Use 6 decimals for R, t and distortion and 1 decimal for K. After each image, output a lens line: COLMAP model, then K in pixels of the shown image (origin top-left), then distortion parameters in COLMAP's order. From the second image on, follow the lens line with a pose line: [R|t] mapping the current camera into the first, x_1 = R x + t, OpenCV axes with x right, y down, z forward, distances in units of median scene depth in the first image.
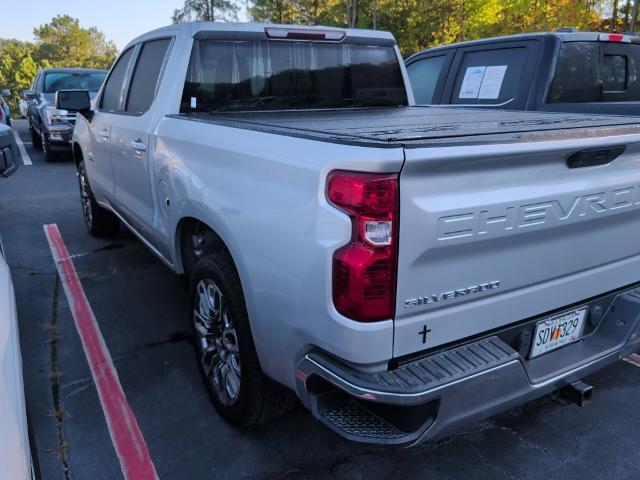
lens RADIAL K [[452.6, 0, 323.1], [0, 452.6, 242.2], [0, 0, 1]] dist [0.040915, -0.033672]
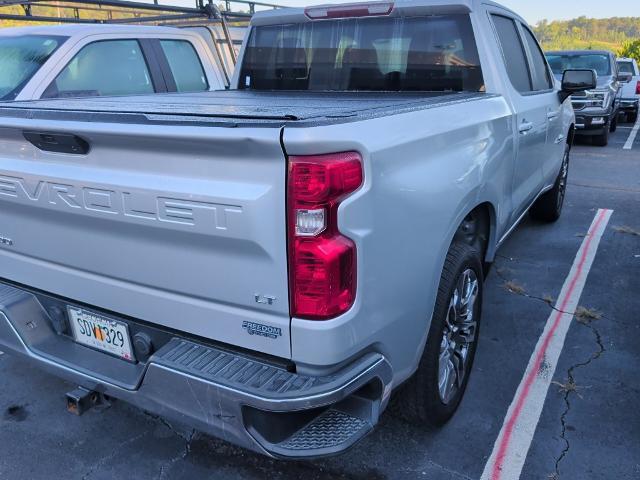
lens RADIAL K [[452.6, 0, 323.4], [0, 452.6, 236.9], [0, 0, 1]] dist [0.040915, -0.033672]
pose [[0.613743, 0.272872, -0.740851, 1.362268], [-0.255584, 0.956513, 0.140571, -0.223622], [0.746991, 0.103075, 0.656795, 0.680961]]
